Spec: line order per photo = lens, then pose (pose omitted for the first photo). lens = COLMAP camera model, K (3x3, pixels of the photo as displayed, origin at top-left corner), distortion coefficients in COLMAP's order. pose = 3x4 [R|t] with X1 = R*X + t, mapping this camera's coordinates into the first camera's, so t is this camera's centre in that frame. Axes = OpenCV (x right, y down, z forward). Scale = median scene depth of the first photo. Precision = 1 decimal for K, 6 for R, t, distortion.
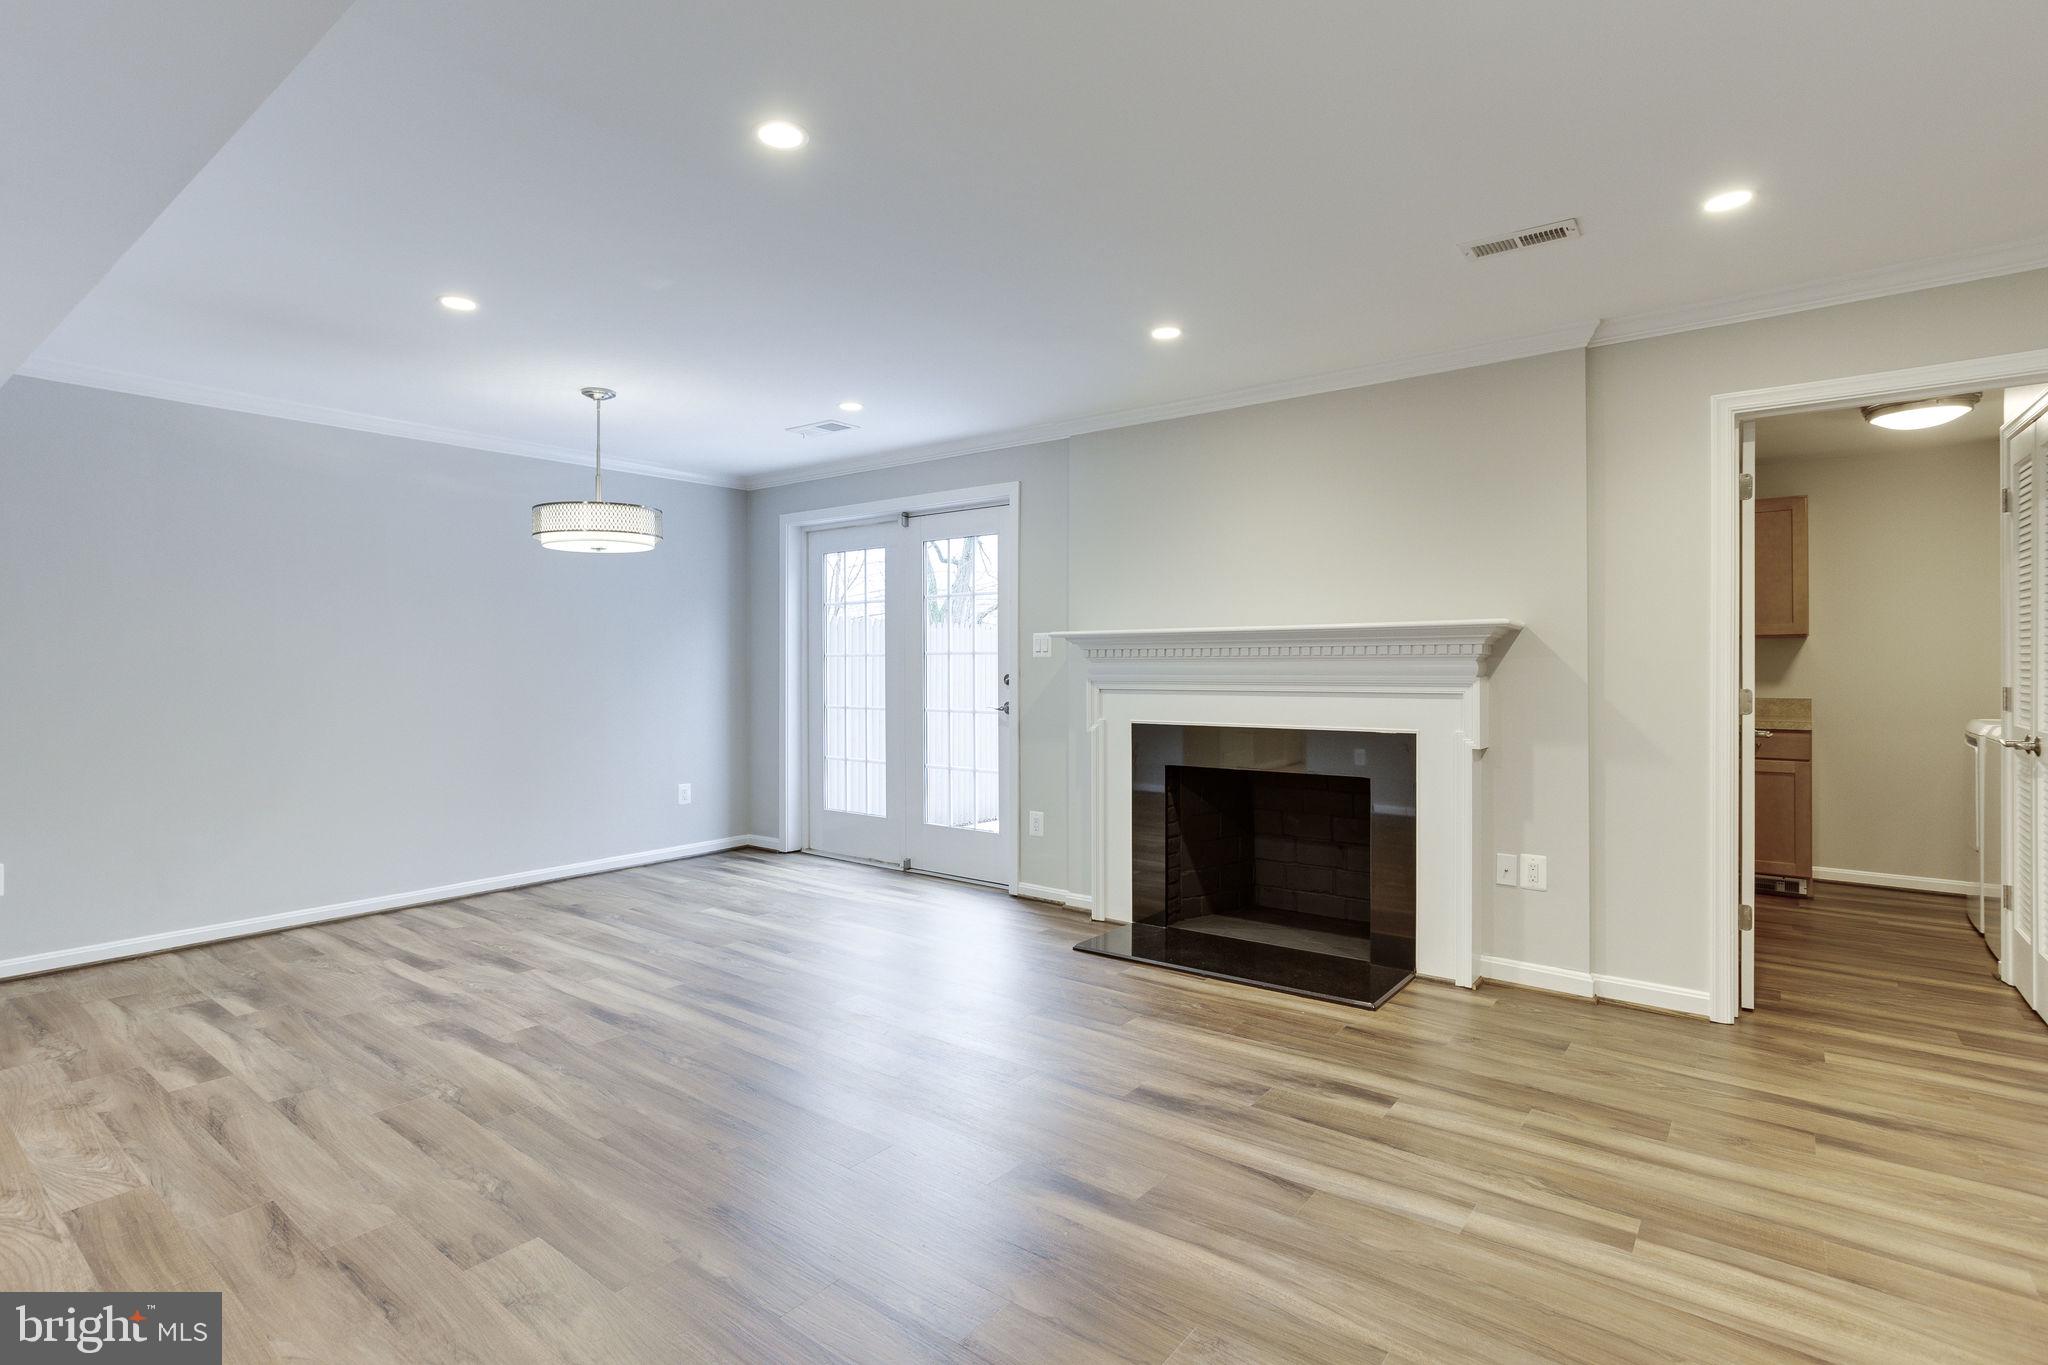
lens RADIAL K [[999.1, 0, 1023.1], [0, 999.1, 664.2], [0, 0, 1]] dist [-0.049707, 0.031742]
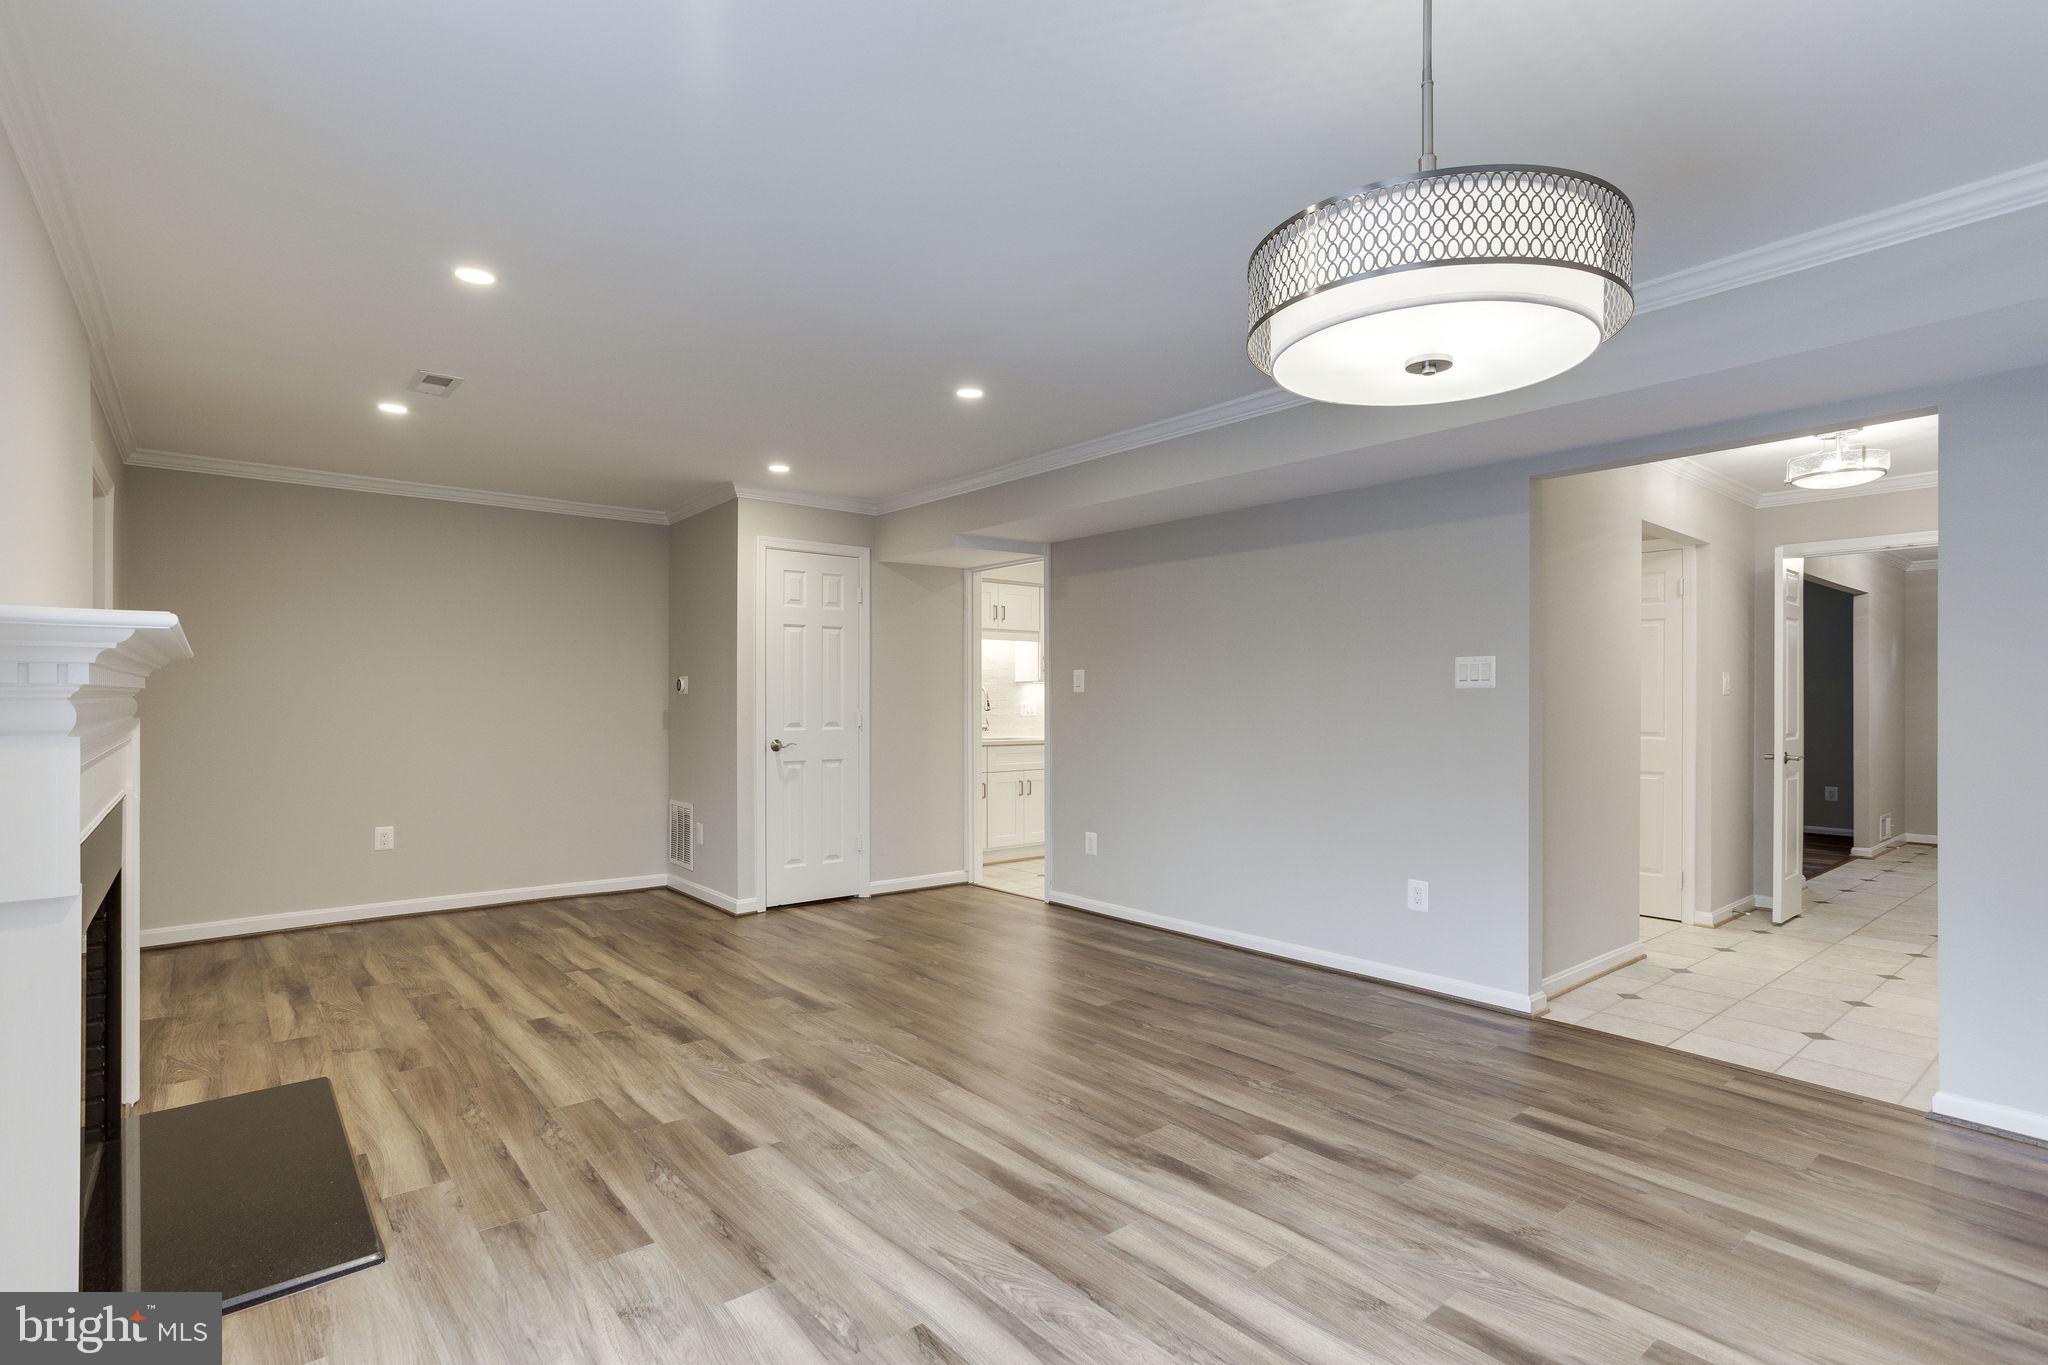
lens RADIAL K [[994.1, 0, 1006.5], [0, 994.1, 693.3], [0, 0, 1]] dist [-0.053207, 0.030726]
pose [[-0.972285, 0.004271, 0.233762, -0.494386], [0.003749, 0.999989, -0.002678, -0.002866], [-0.233771, -0.001727, -0.972290, 1.848301]]
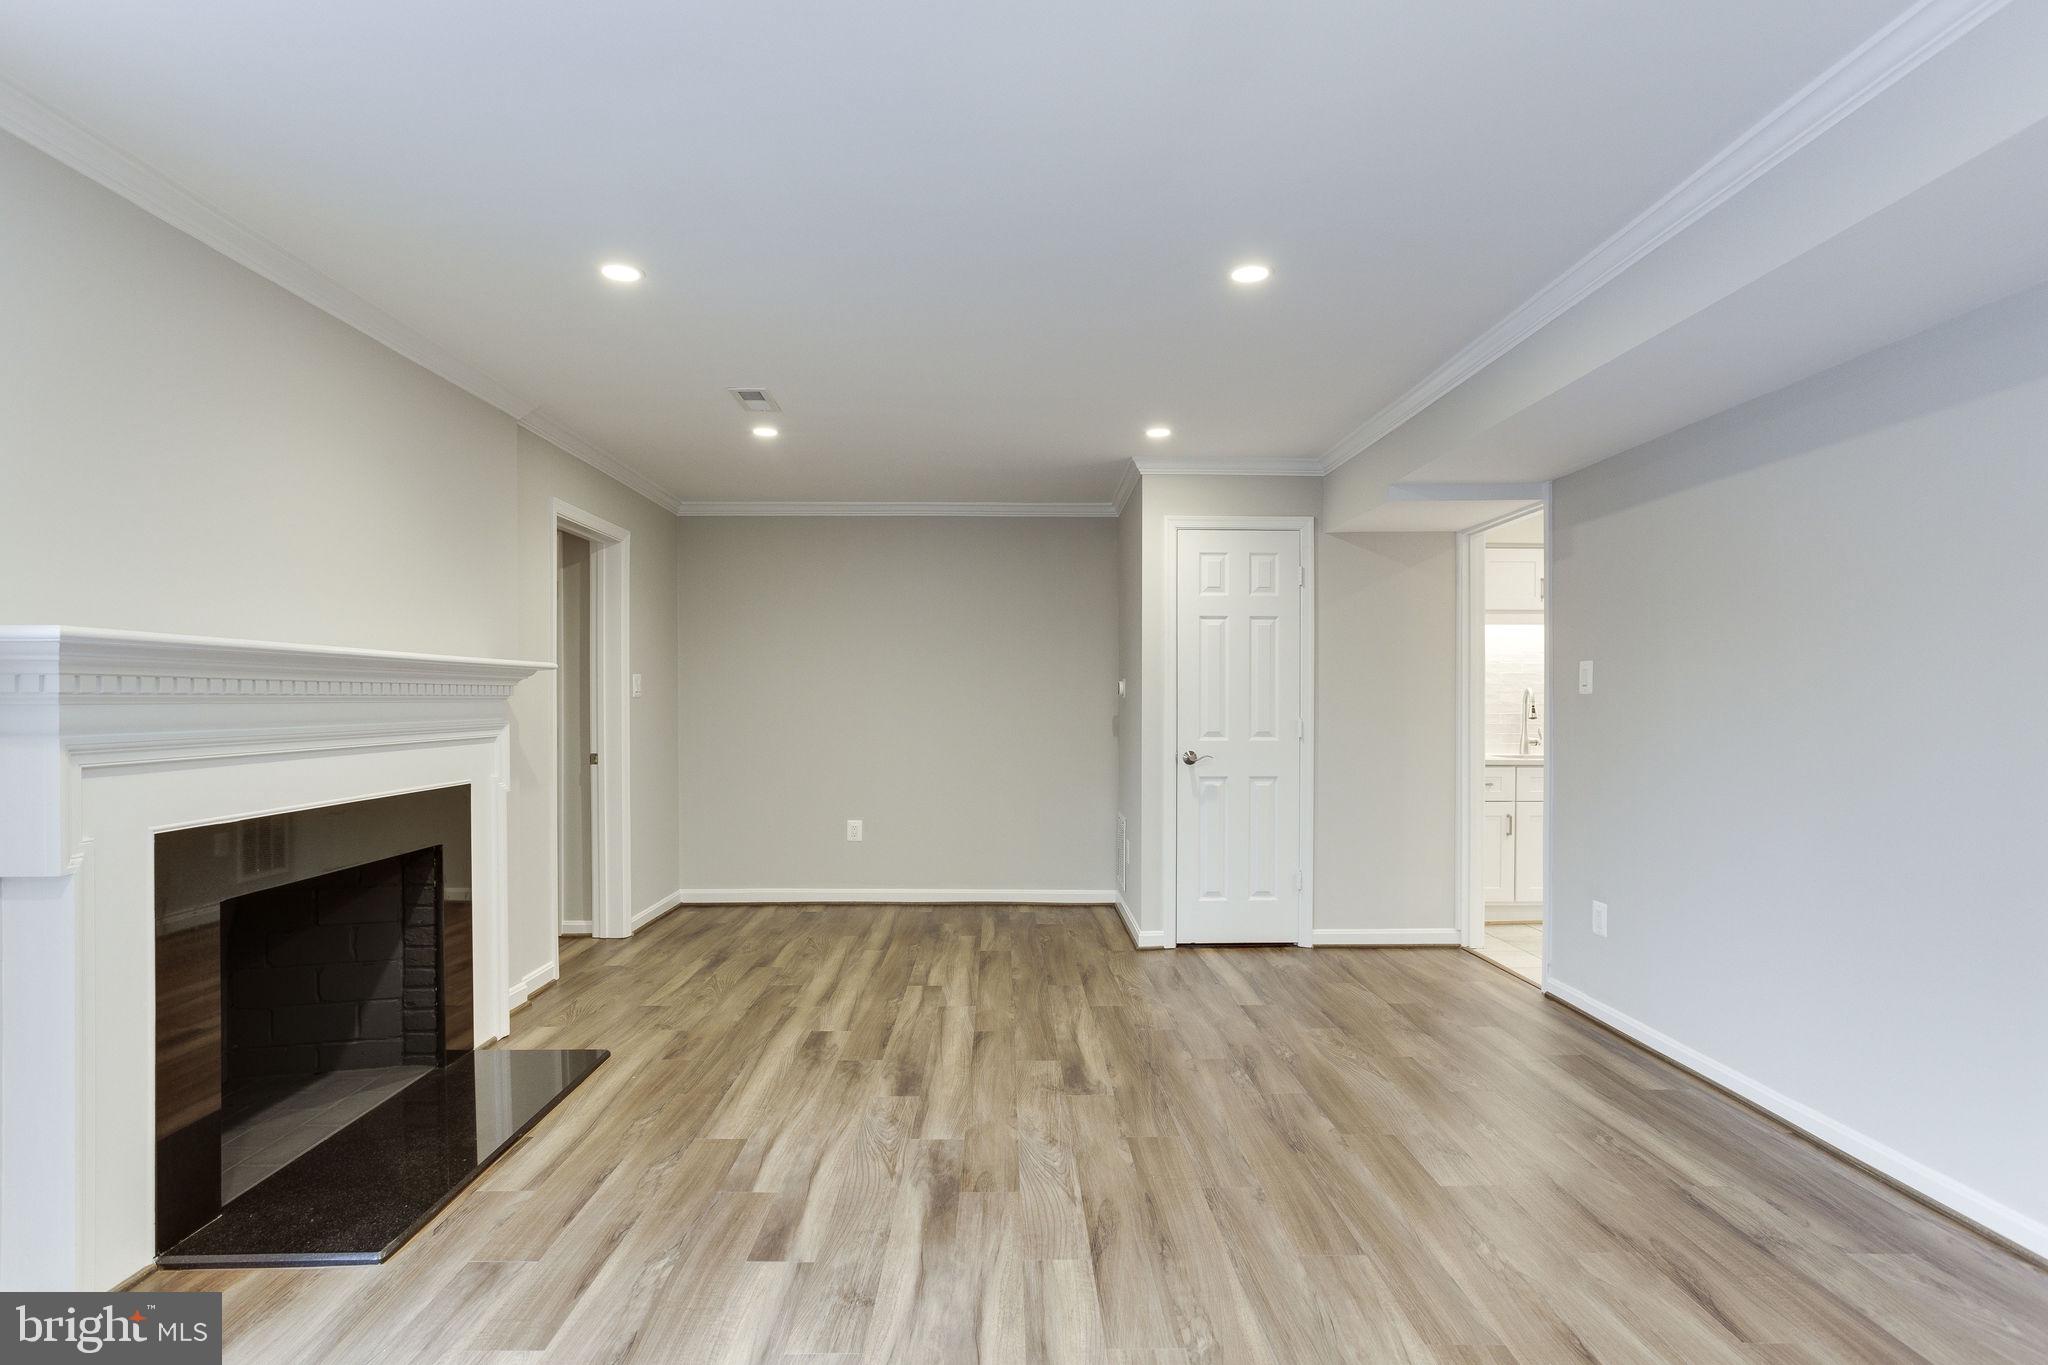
lens RADIAL K [[994.1, 0, 1006.5], [0, 994.1, 693.3], [0, 0, 1]] dist [-0.053207, 0.030726]
pose [[-0.612678, 0.010137, 0.790268, -0.716580], [0.004399, 0.999946, -0.009416, -0.001466], [-0.790320, -0.002293, -0.612690, 1.380066]]
